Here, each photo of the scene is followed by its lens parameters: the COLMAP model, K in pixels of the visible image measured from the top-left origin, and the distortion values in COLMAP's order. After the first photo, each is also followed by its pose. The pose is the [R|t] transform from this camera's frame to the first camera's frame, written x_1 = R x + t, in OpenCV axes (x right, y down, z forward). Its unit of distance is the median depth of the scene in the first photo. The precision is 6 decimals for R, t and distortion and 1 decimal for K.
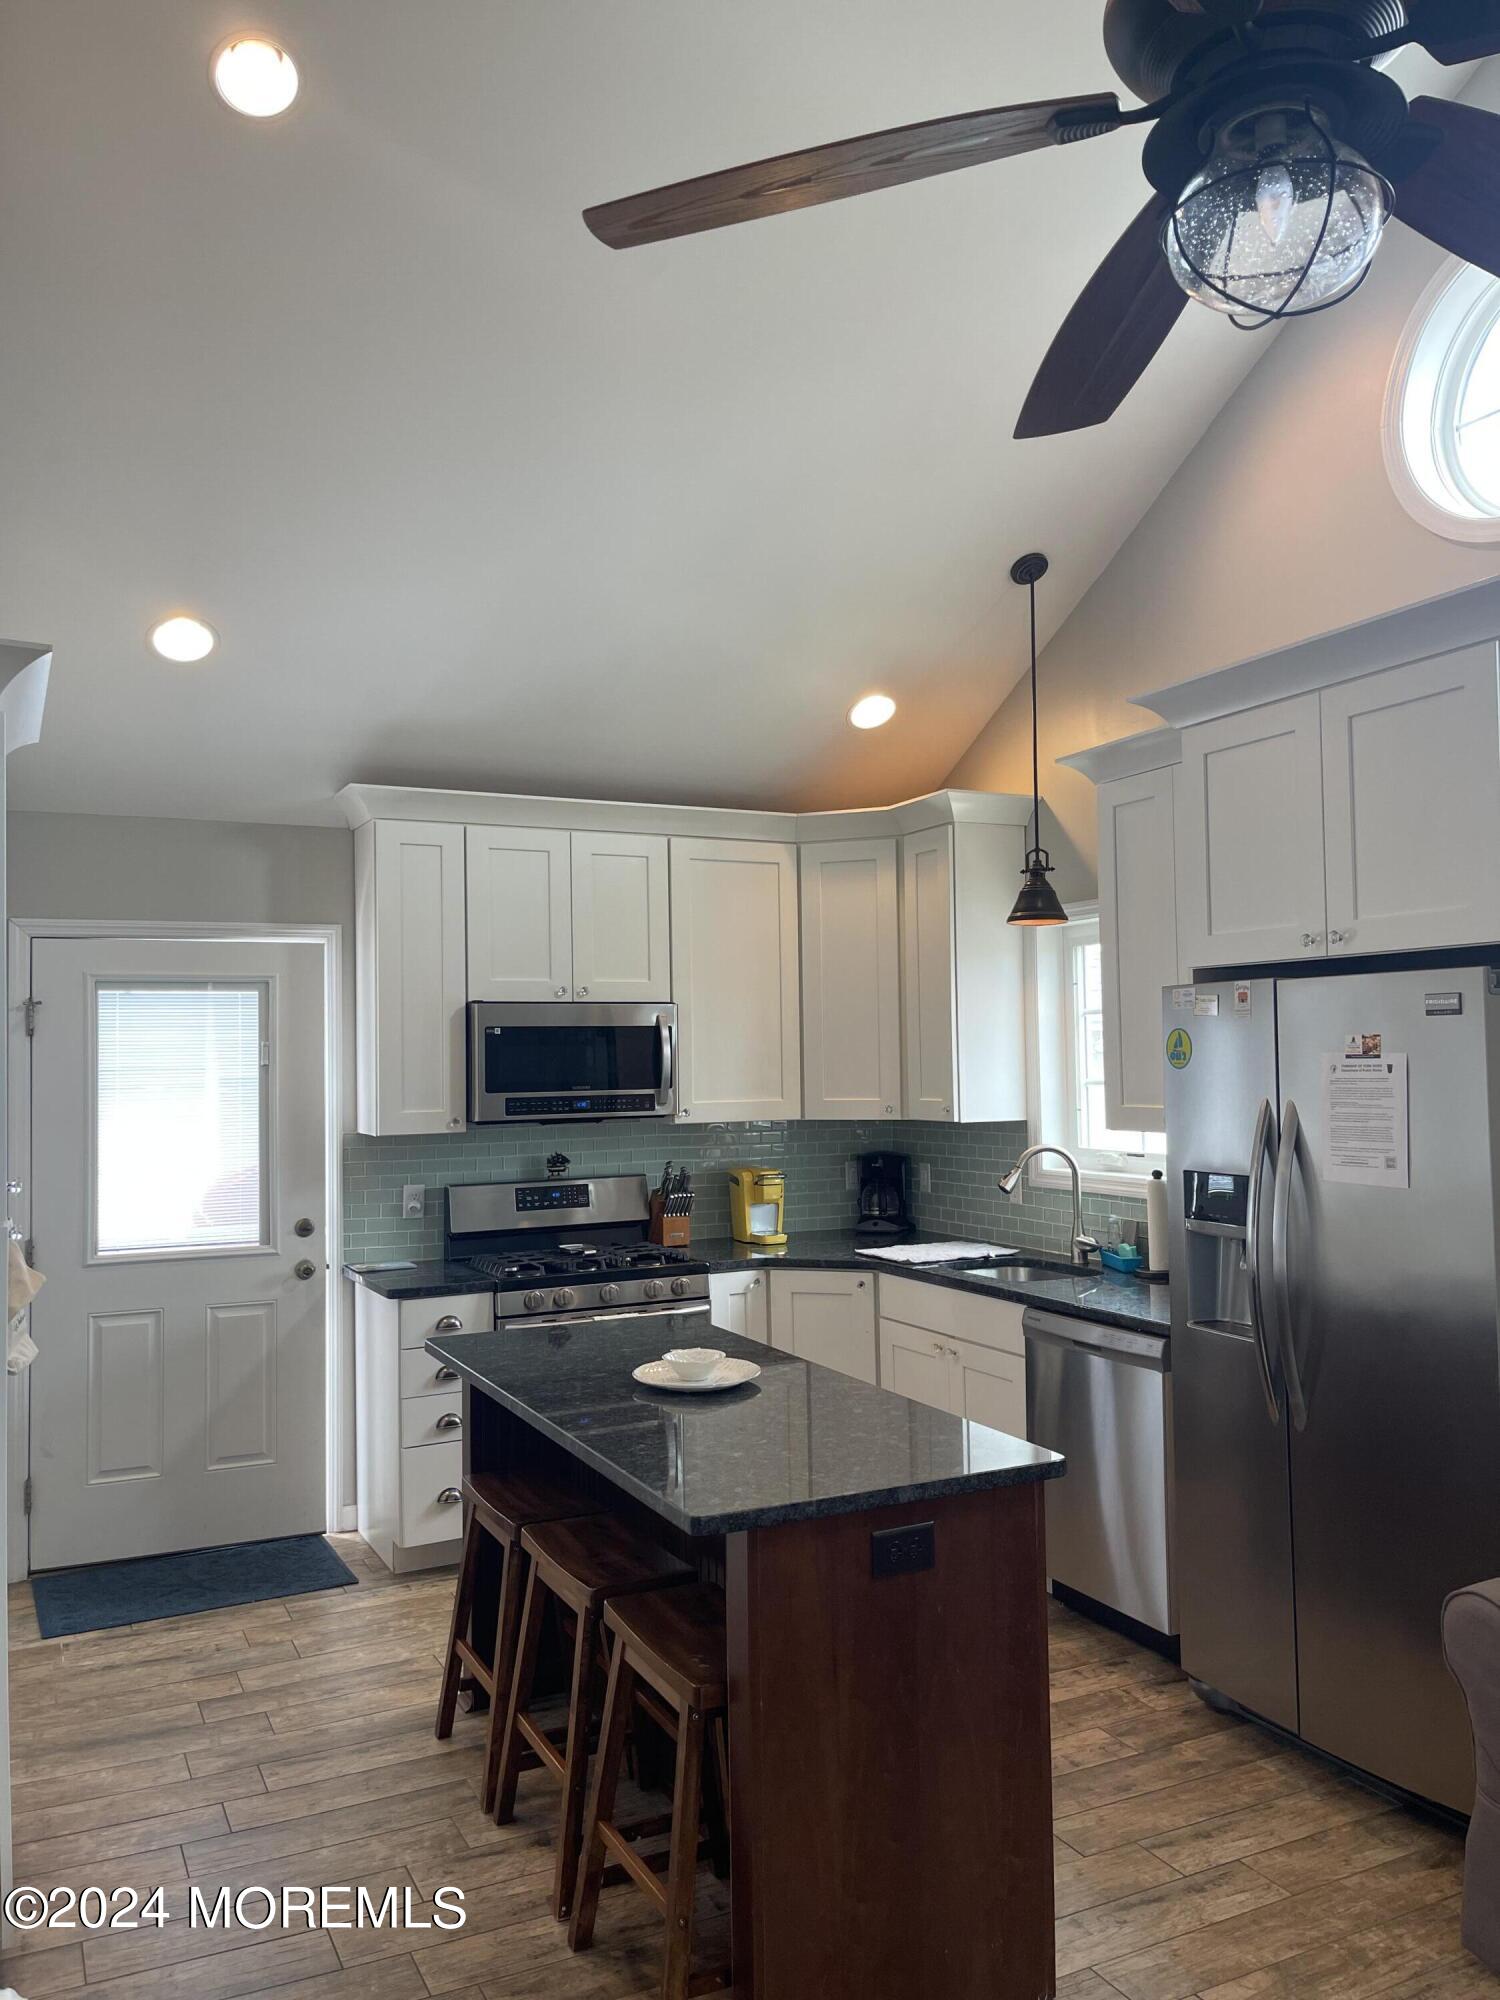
lens RADIAL K [[1508.4, 0, 750.9], [0, 1508.4, 1004.8], [0, 0, 1]] dist [0.070763, -0.101883]
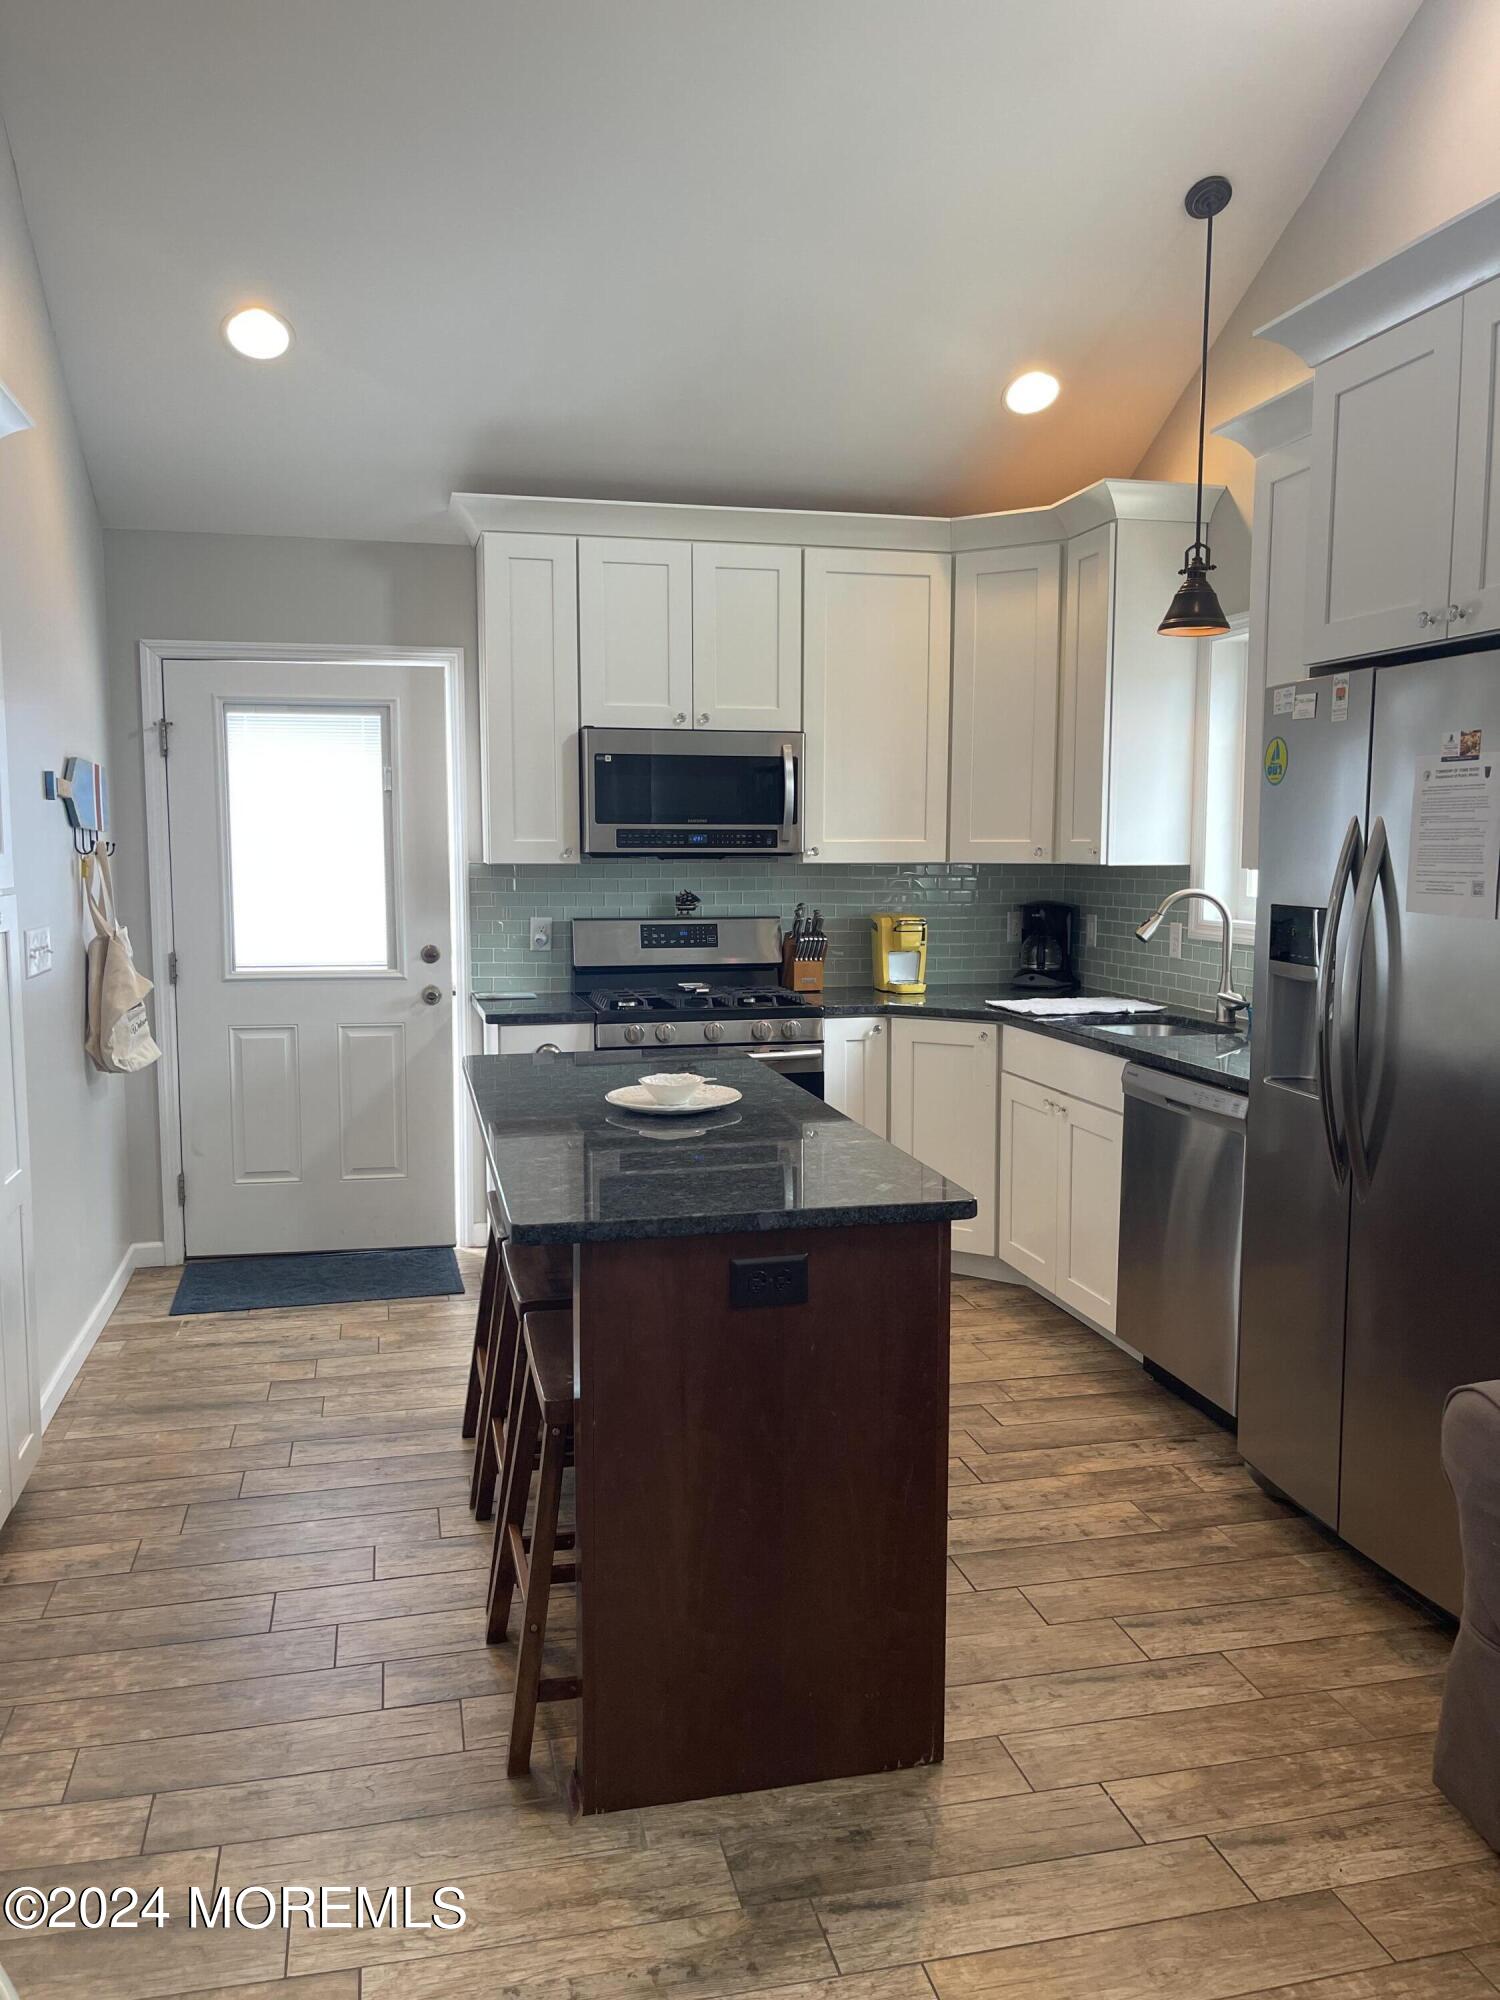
lens RADIAL K [[1508.4, 0, 741.7], [0, 1508.4, 1002.3], [0, 0, 1]] dist [0.070763, -0.101883]
pose [[0.974516, 0.041393, -0.220467, 0.137524], [-0.008884, 0.989179, 0.146446, 0.030138], [0.224143, -0.140756, 0.964338, 0.072216]]
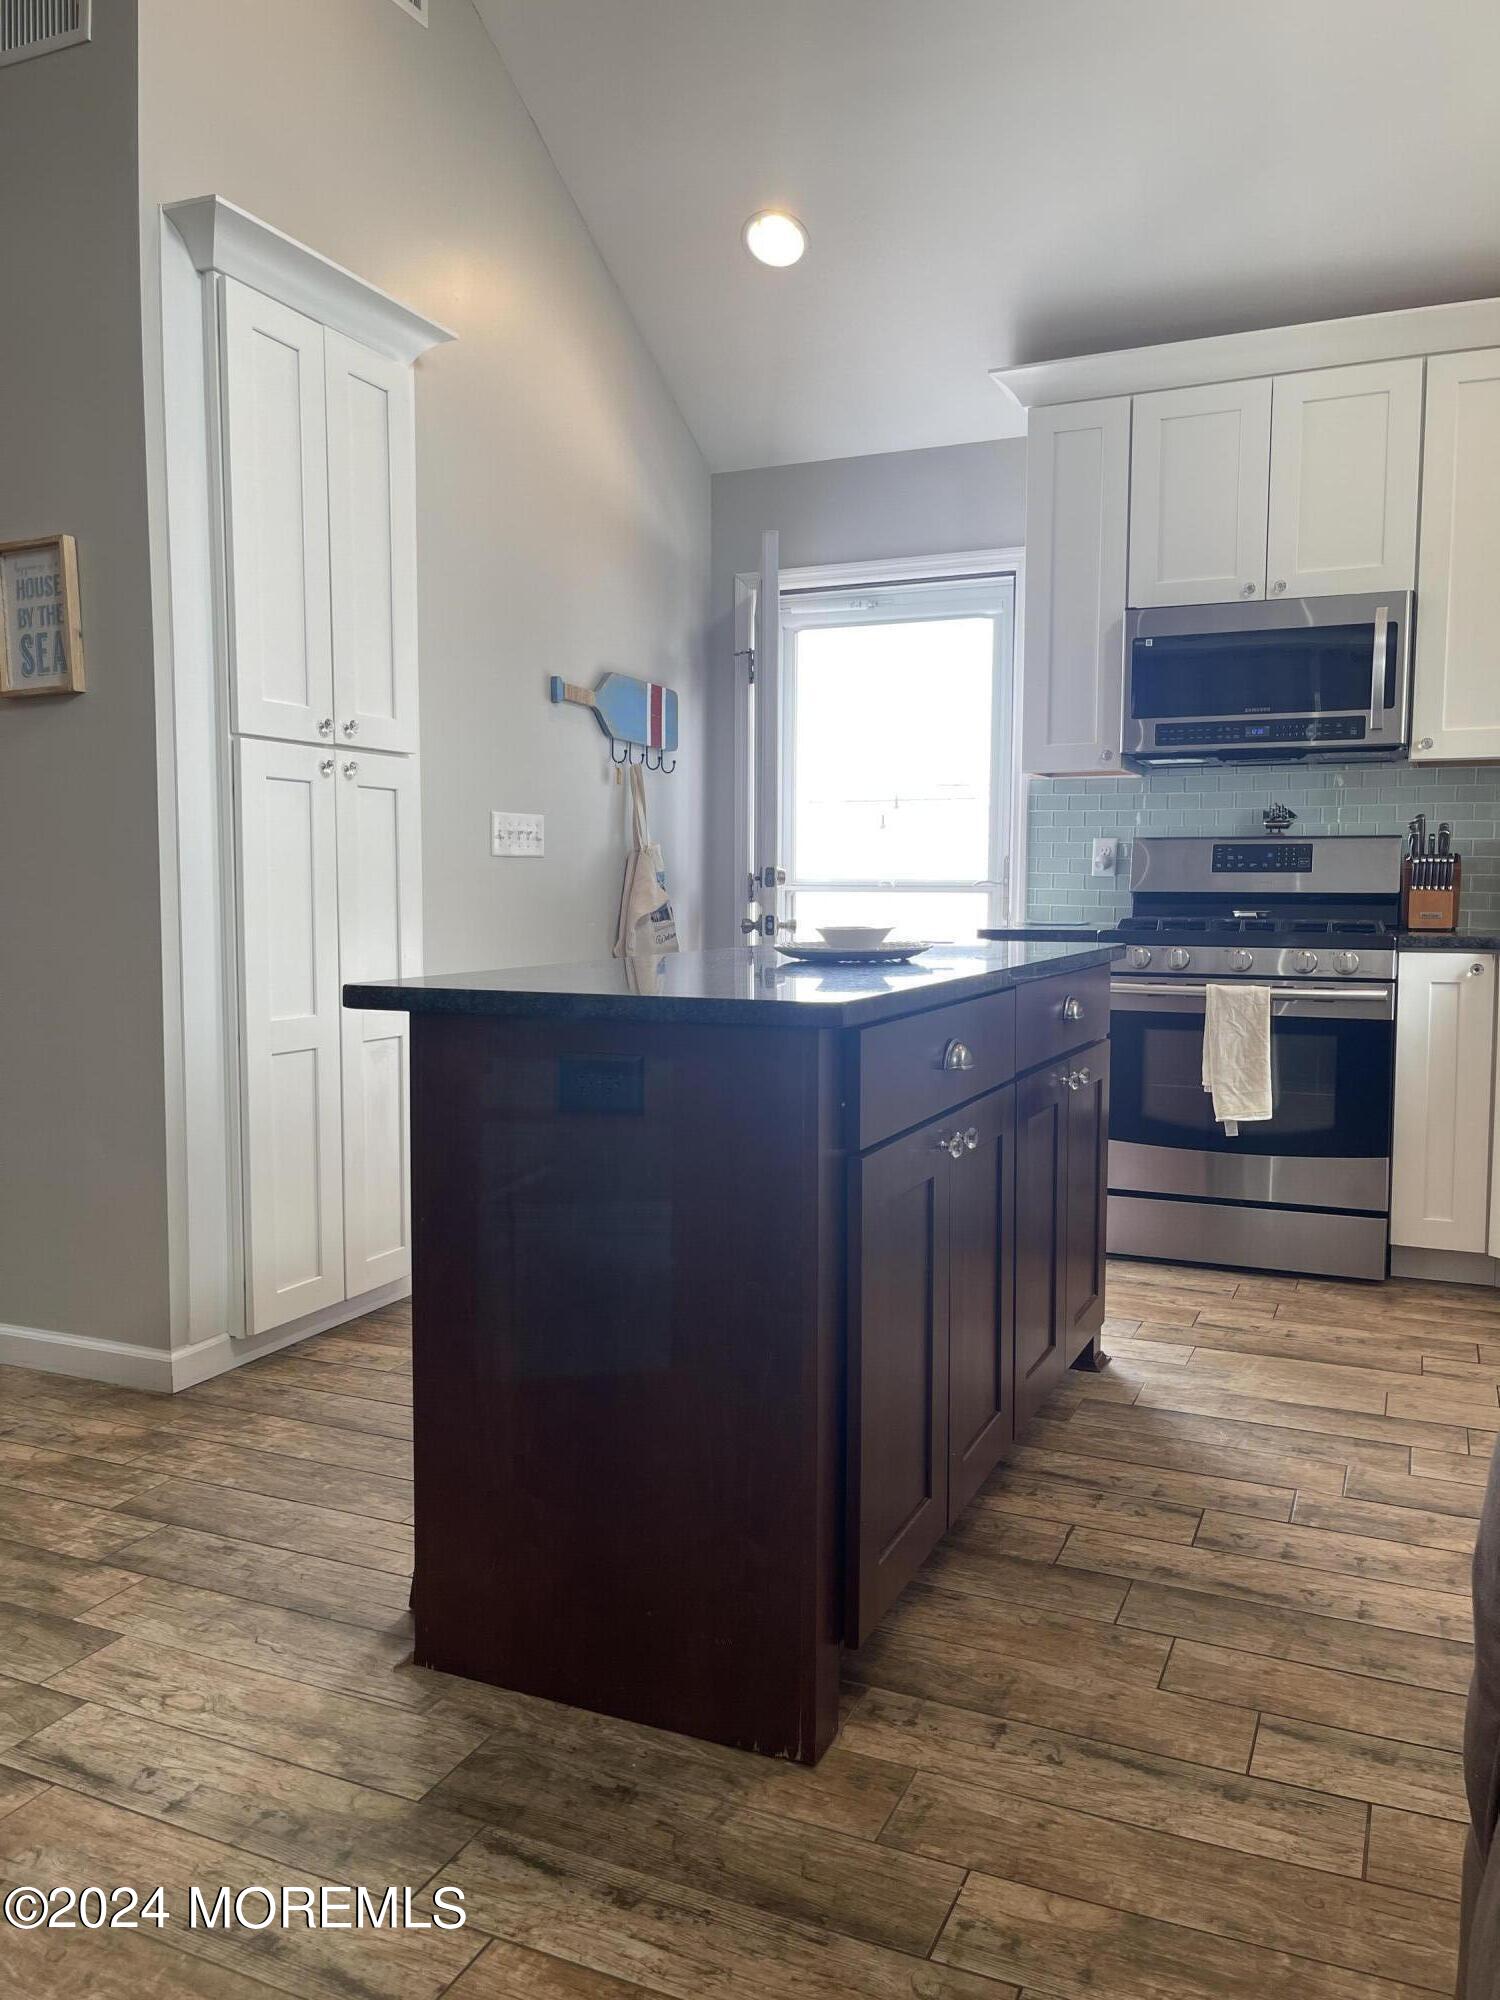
lens RADIAL K [[1513.7, 0, 742.2], [0, 1513.7, 999.3], [0, 0, 1]] dist [0.028648, -0.015264]
pose [[0.639551, 0.081675, -0.764398, 0.354199], [0.015264, 0.992795, 0.118850, 0.112573], [0.768597, -0.087678, 0.633696, 0.290098]]
